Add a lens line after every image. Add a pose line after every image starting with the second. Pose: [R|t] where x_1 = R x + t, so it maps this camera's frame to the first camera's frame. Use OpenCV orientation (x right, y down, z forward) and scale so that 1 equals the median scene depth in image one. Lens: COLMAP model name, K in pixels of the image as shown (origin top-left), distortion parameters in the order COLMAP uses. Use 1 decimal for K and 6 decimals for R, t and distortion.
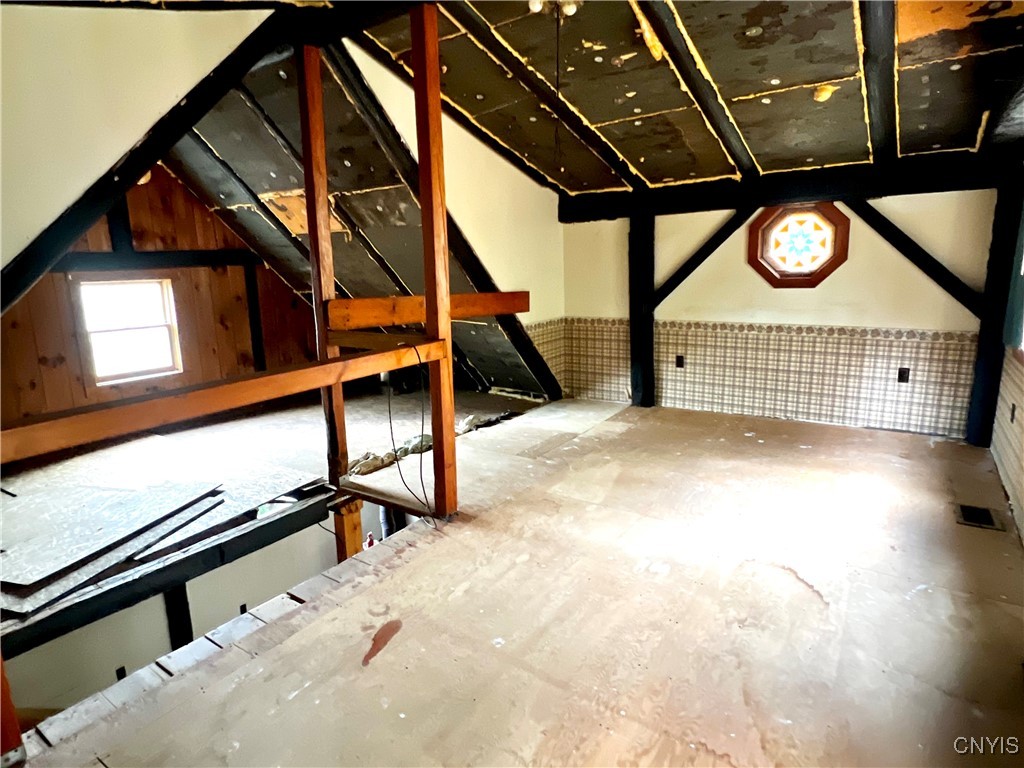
lens RADIAL K [[591.1, 0, 508.4], [0, 591.1, 380.2], [0, 0, 1]] dist [-0.003739, 0.000355]
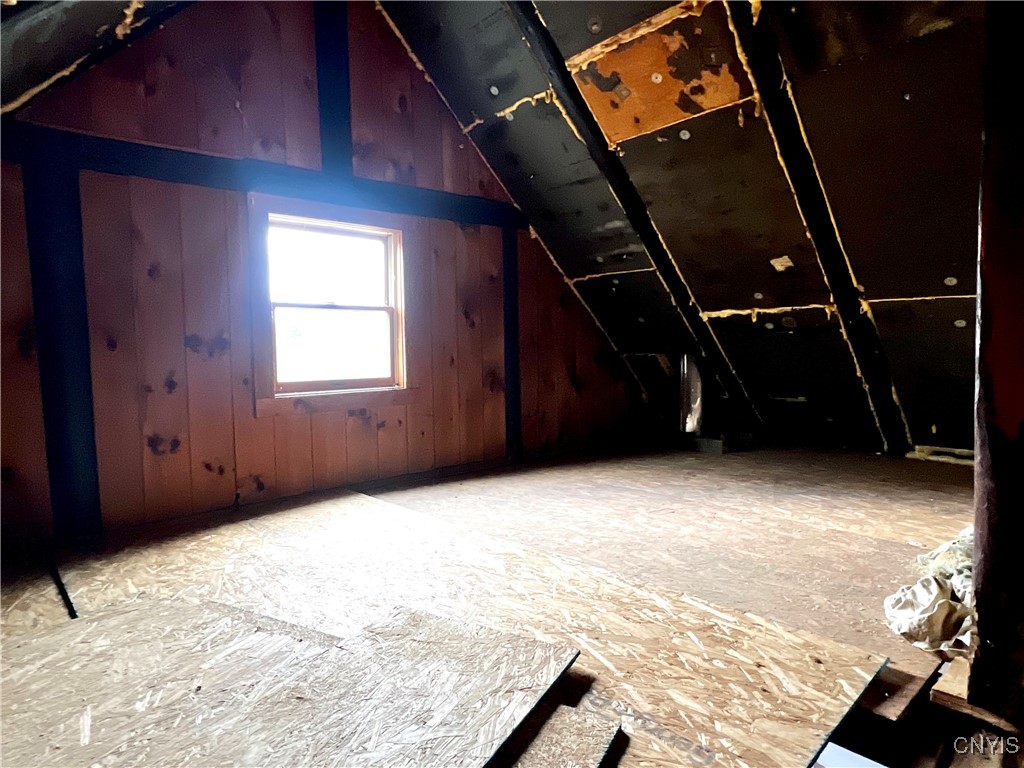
lens RADIAL K [[591.1, 0, 511.5], [0, 591.1, 384.1], [0, 0, 1]] dist [-0.003739, 0.000355]
pose [[0.971229, 0.018518, -0.237425, -0.417505], [-0.049951, 0.990635, -0.127068, 0.068458], [0.232849, 0.135272, 0.963059, 0.615794]]
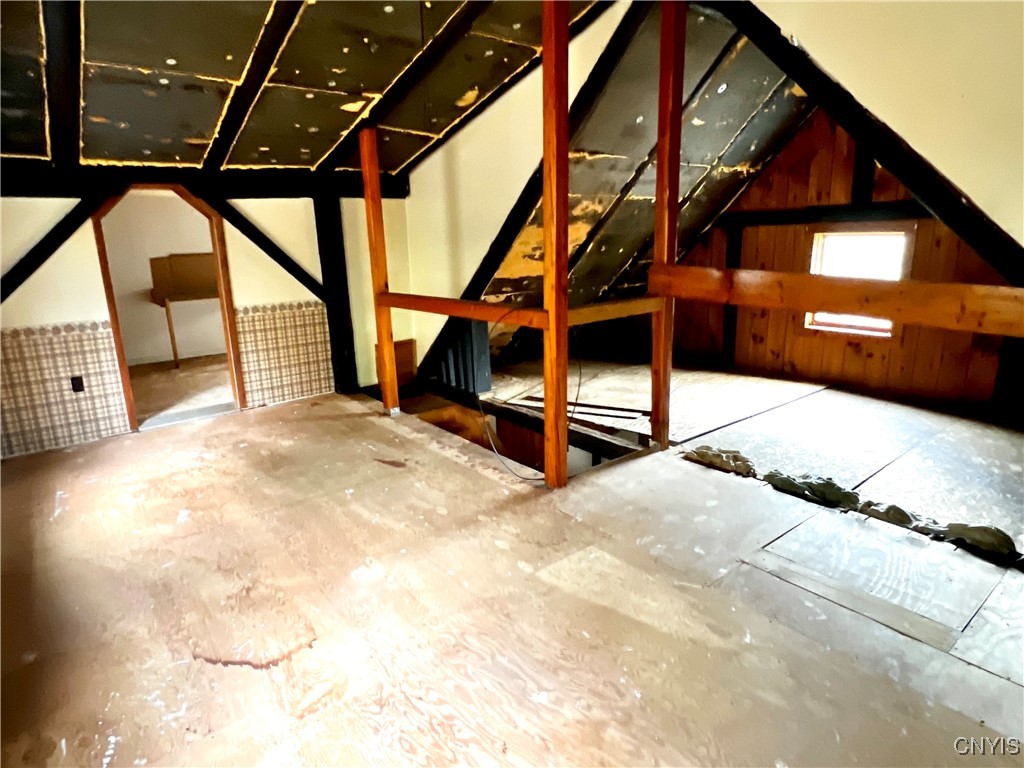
lens RADIAL K [[591.1, 0, 508.7], [0, 591.1, 383.6], [0, 0, 1]] dist [-0.003739, 0.000355]
pose [[-0.296958, 0.268479, -0.916371, 0.650716], [-0.152334, 0.934050, 0.323024, -0.205335], [0.942661, 0.235519, -0.236475, 0.921421]]
